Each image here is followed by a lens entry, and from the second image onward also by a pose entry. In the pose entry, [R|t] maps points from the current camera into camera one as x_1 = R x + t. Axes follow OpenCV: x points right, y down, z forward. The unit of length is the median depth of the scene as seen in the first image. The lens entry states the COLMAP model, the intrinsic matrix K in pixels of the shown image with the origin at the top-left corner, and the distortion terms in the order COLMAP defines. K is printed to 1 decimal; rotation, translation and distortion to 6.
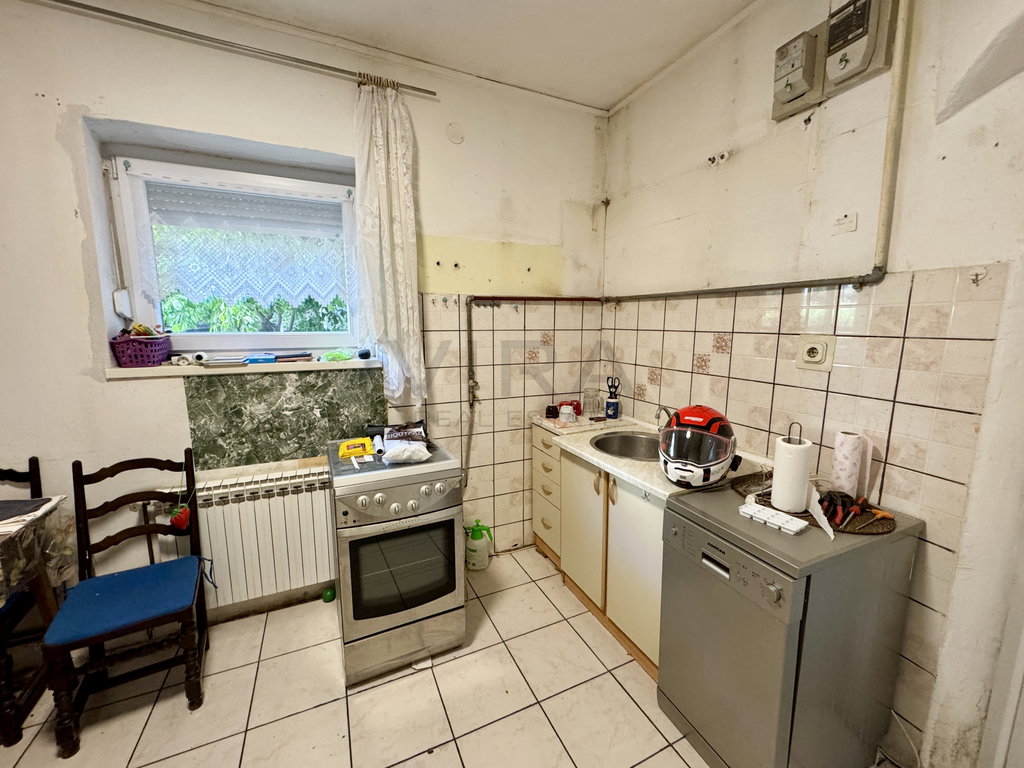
lens RADIAL K [[408.3, 0, 509.9], [0, 408.3, 383.7], [0, 0, 1]] dist [0.000054, 0.000161]
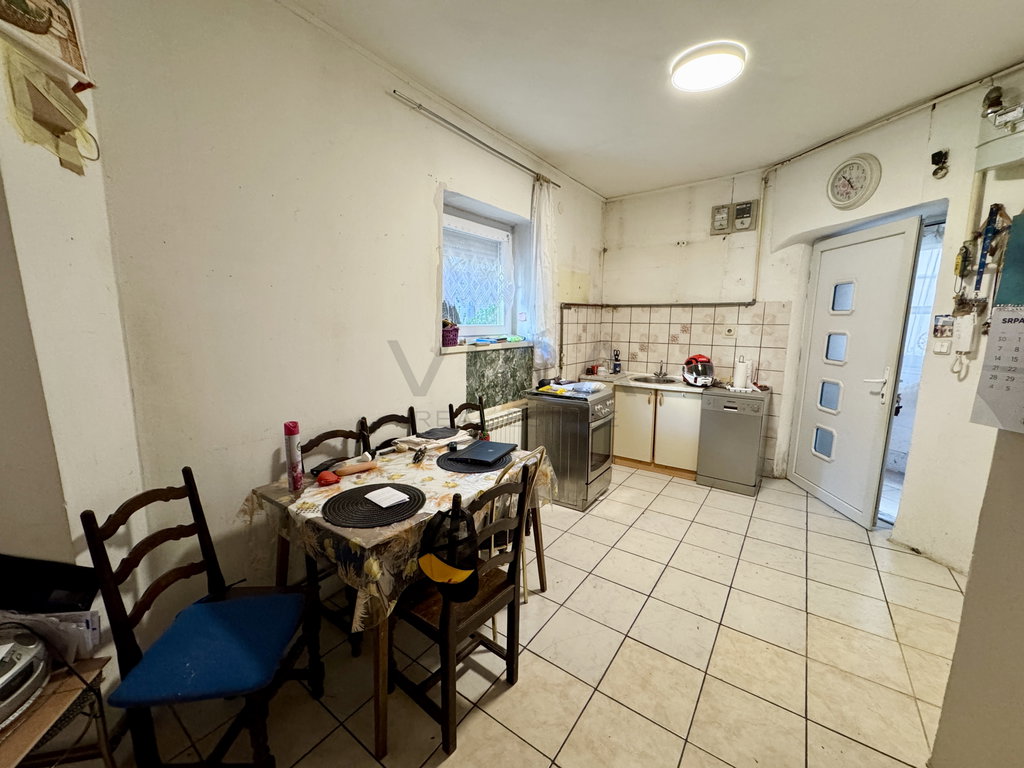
lens RADIAL K [[408.3, 0, 509.9], [0, 408.3, 383.7], [0, 0, 1]] dist [0.000054, 0.000161]
pose [[0.870508, -0.072606, 0.486770, -1.314914], [0.069193, 0.997290, 0.025014, 0.069530], [-0.487266, 0.011906, 0.873172, -0.414849]]
